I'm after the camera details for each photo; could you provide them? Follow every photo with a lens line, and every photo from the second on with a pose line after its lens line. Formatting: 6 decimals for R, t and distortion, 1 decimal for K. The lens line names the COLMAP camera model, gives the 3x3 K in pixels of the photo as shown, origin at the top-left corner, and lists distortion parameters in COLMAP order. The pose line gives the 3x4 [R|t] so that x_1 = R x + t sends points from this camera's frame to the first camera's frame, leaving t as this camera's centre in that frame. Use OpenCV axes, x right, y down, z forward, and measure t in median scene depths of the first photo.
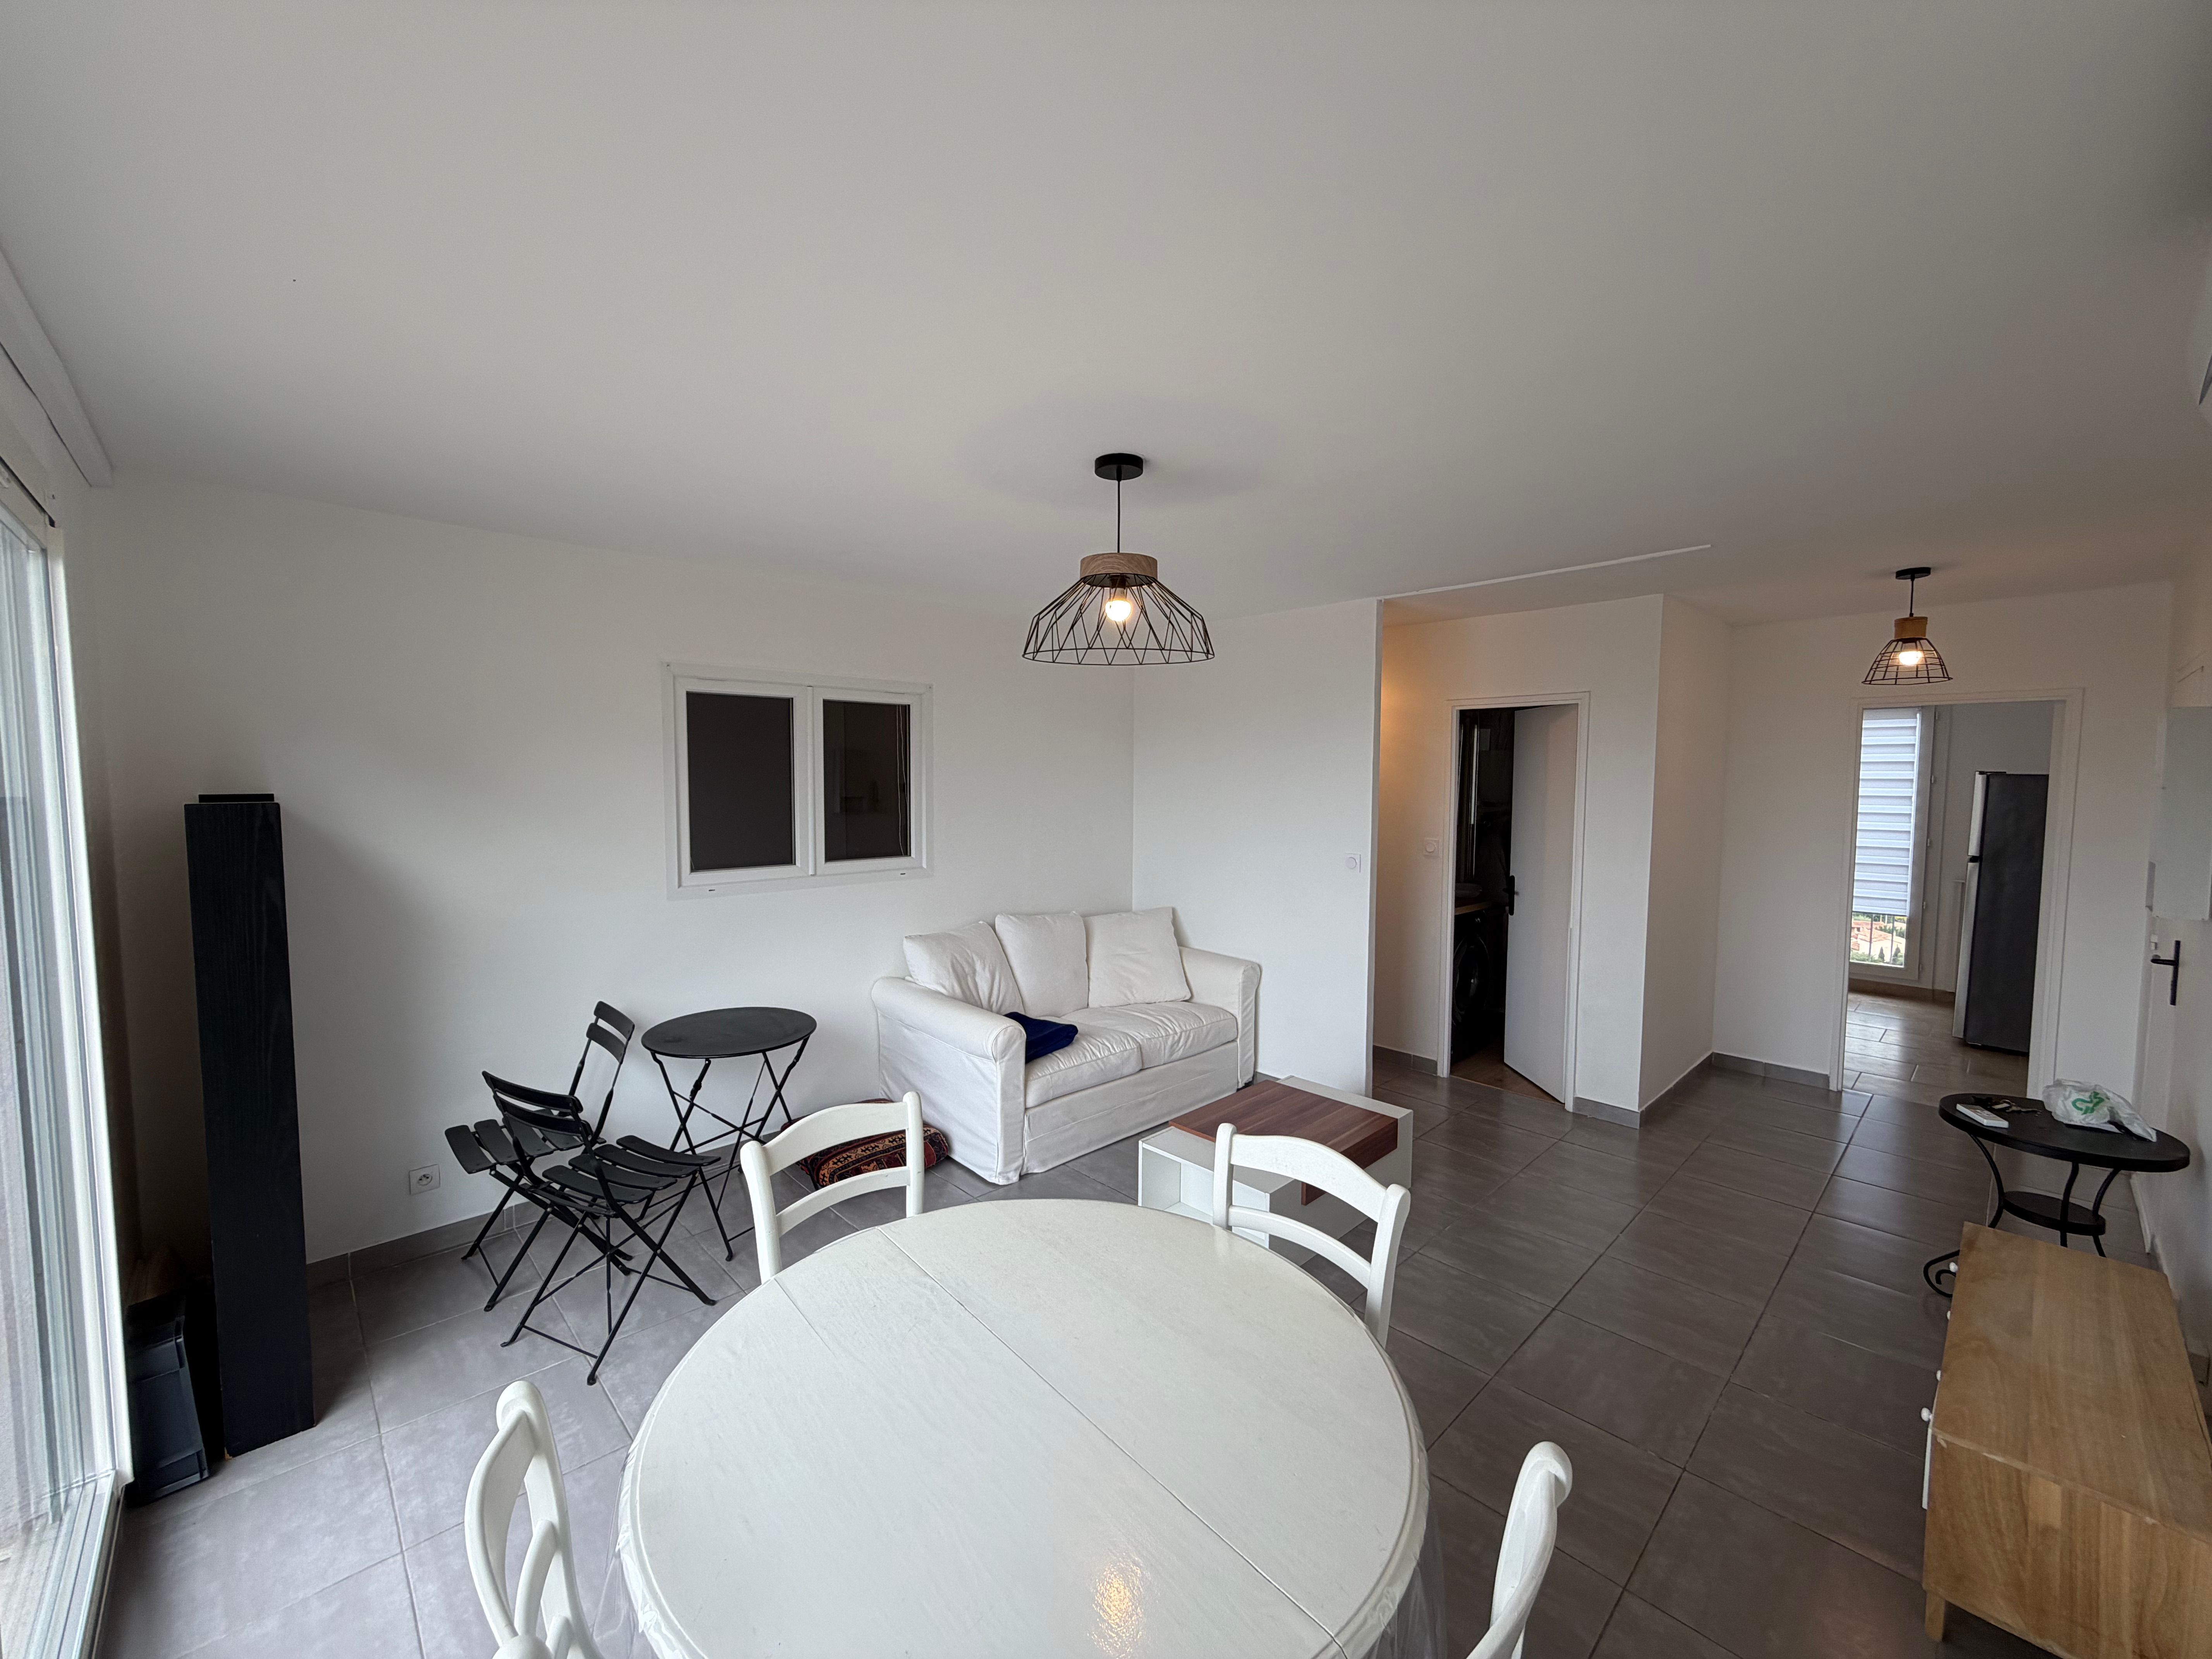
lens RADIAL K [[885.5, 0, 1098.1], [0, 885.5, 829.8], [0, 0, 1]] dist [0.000207, 0.000513]
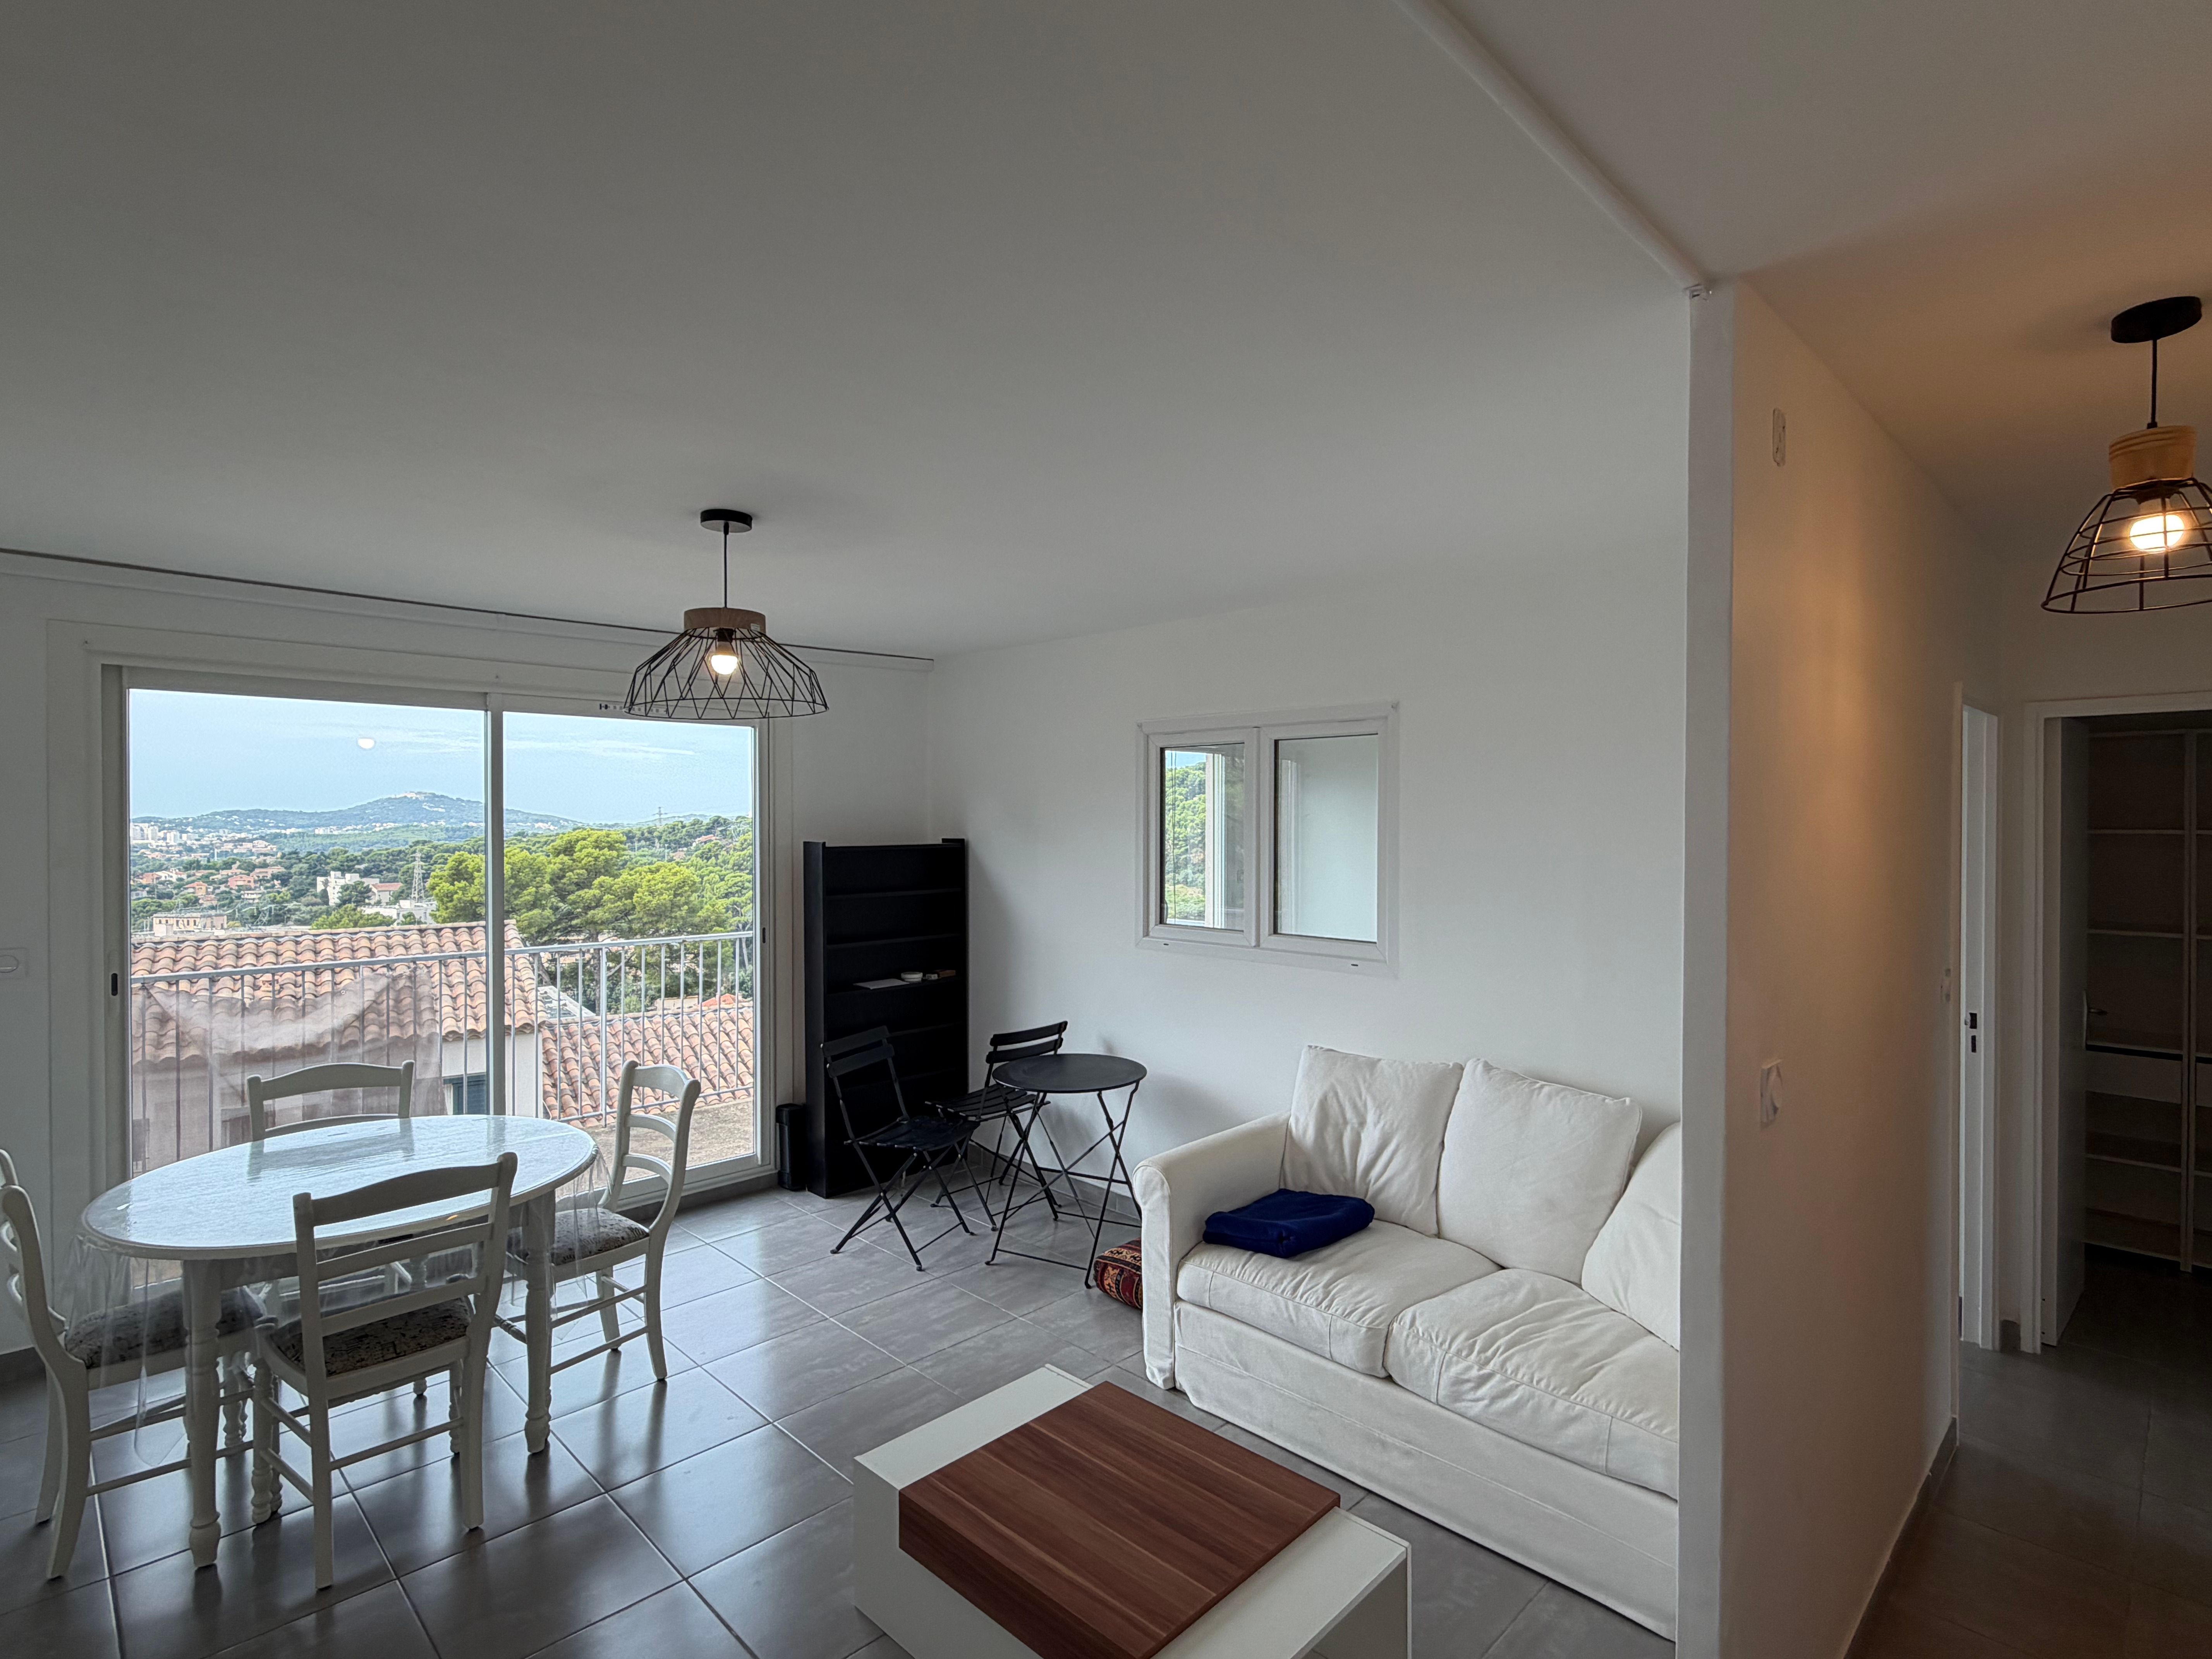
lens RADIAL K [[1114.2, 0, 1106.0], [0, 1114.2, 831.2], [0, 0, 1]] dist [0.001073, -0.000722]
pose [[0.027936, 0.008552, -0.999573, 0.815266], [-0.066705, 0.997750, 0.006672, -0.062752], [0.997382, 0.066490, 0.028443, 0.893699]]
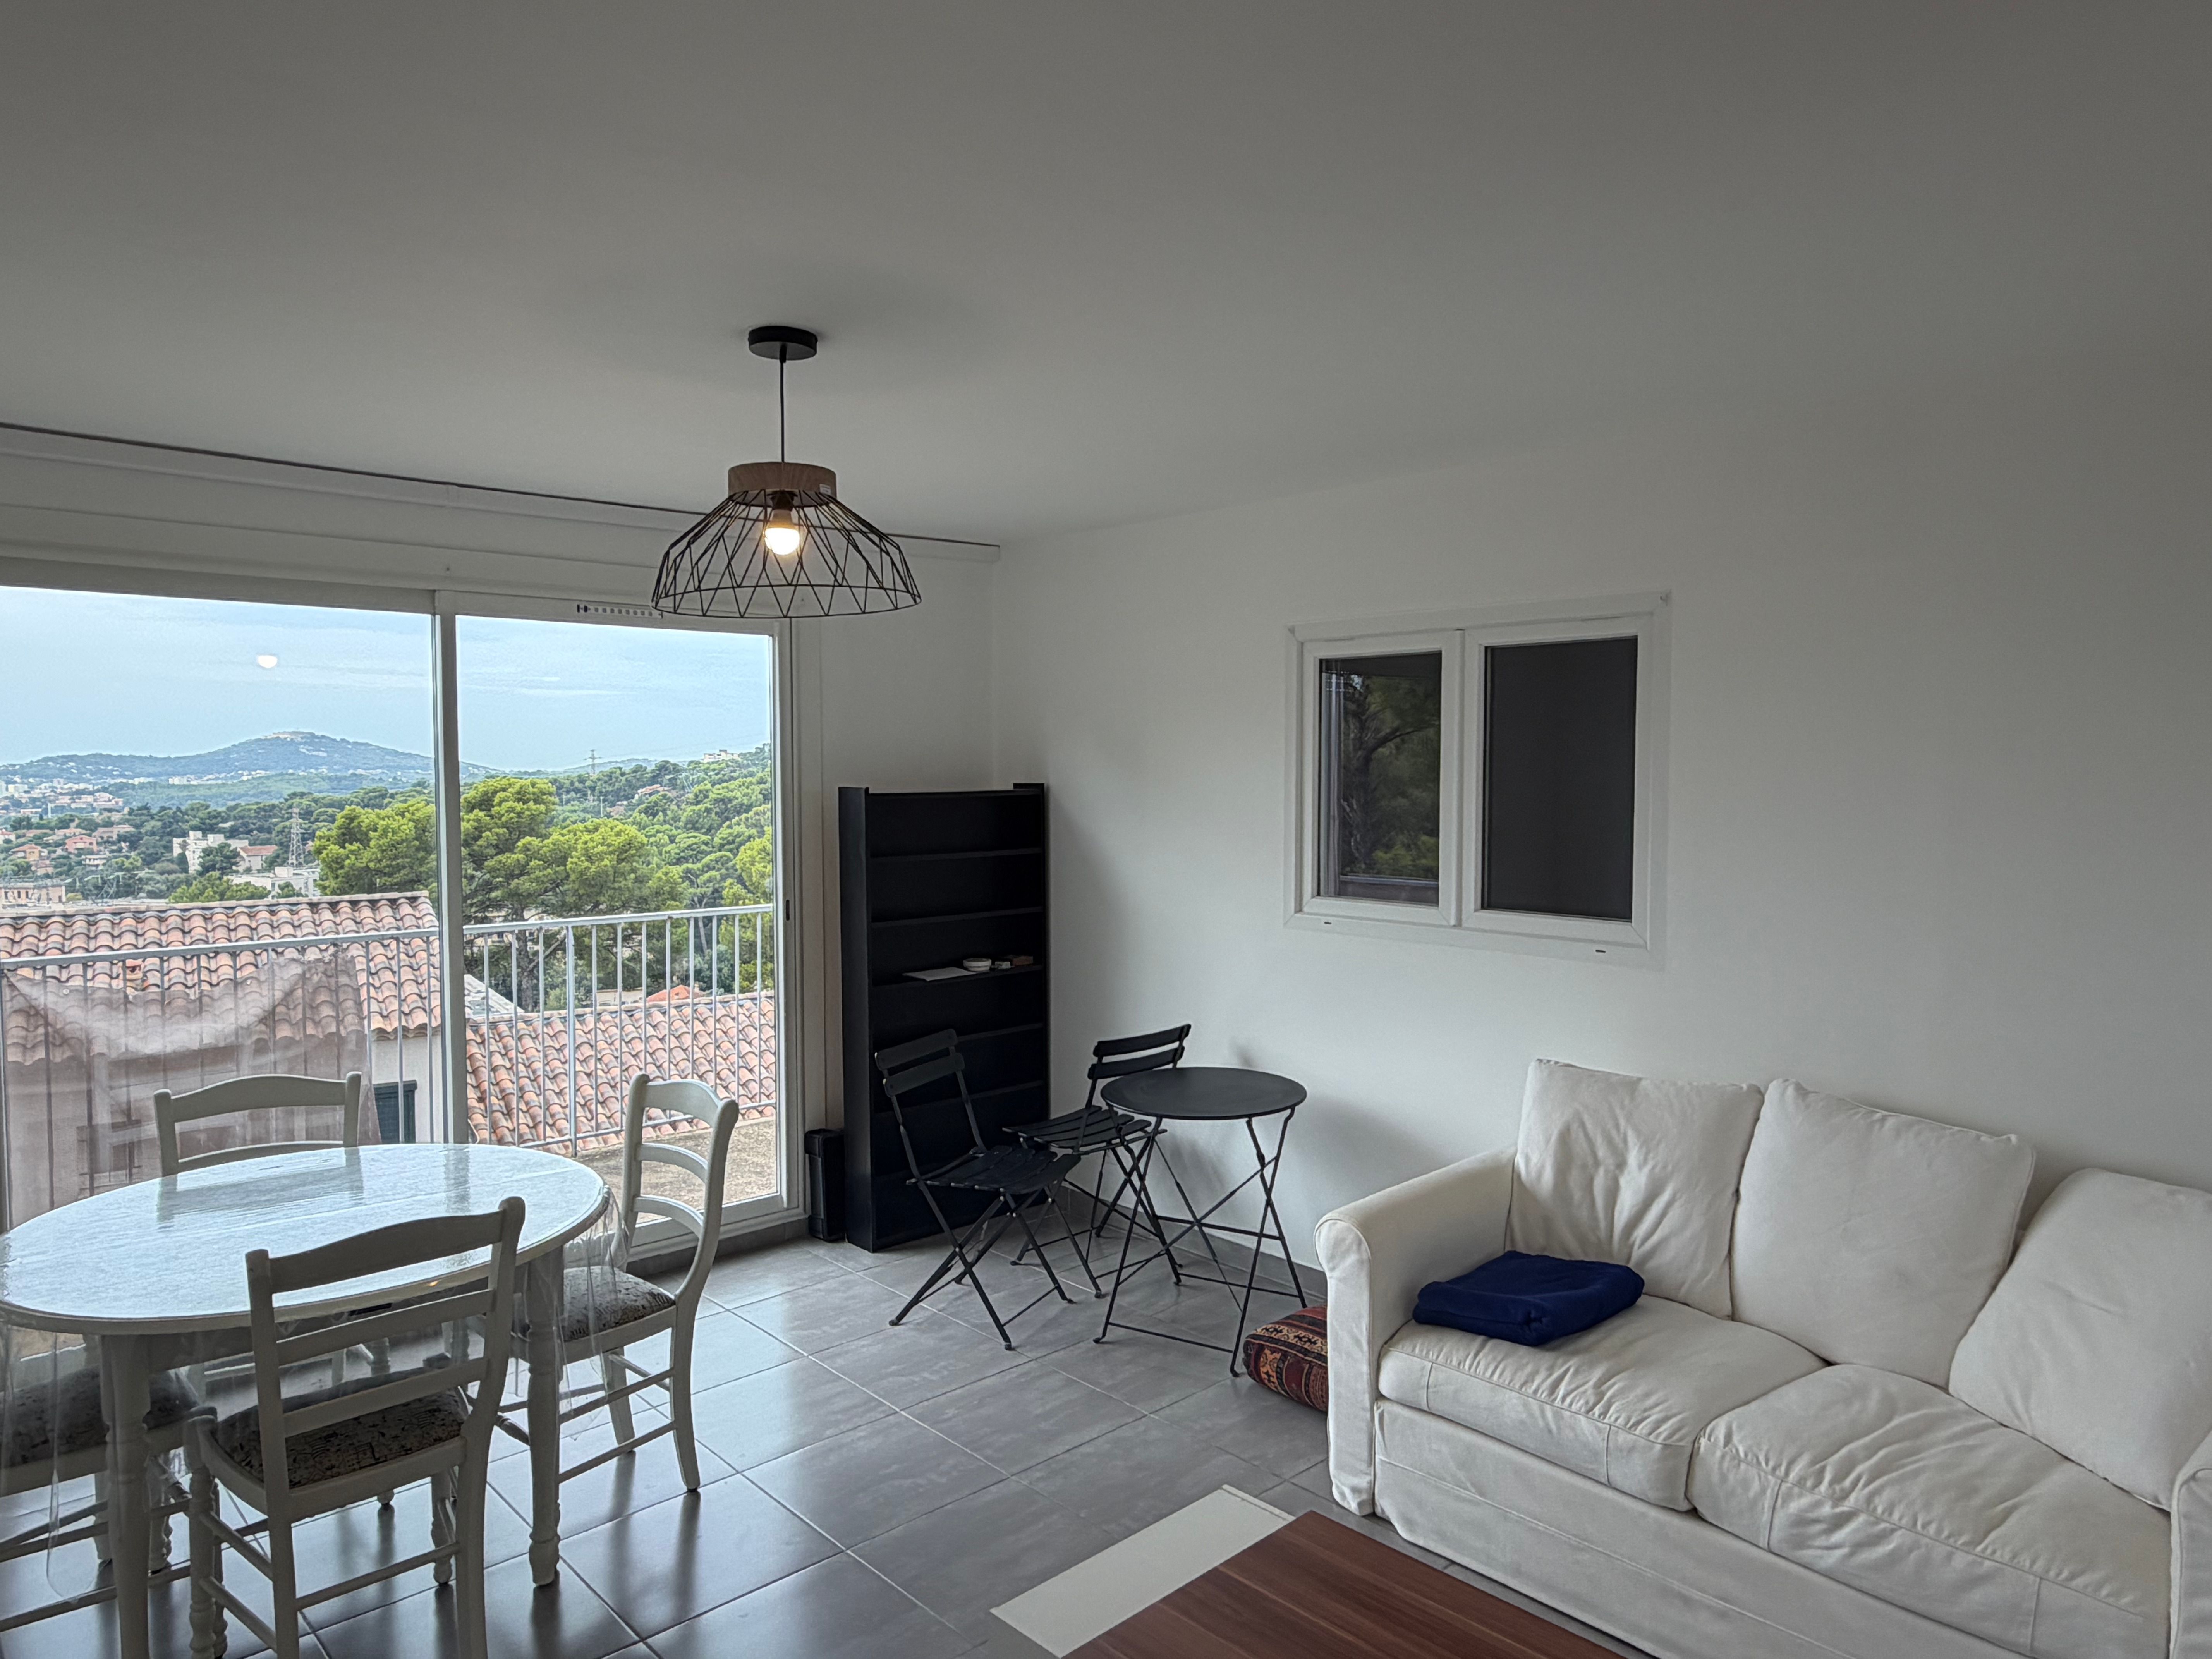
lens RADIAL K [[1428.9, 0, 1098.7], [0, 1428.9, 833.5], [0, 0, 1]] dist [0.000110, 0.000393]
pose [[-0.012288, 0.046540, -0.998841, 0.764766], [-0.064437, 0.996803, 0.047237, -0.051079], [0.997846, 0.064943, -0.009250, 0.819282]]
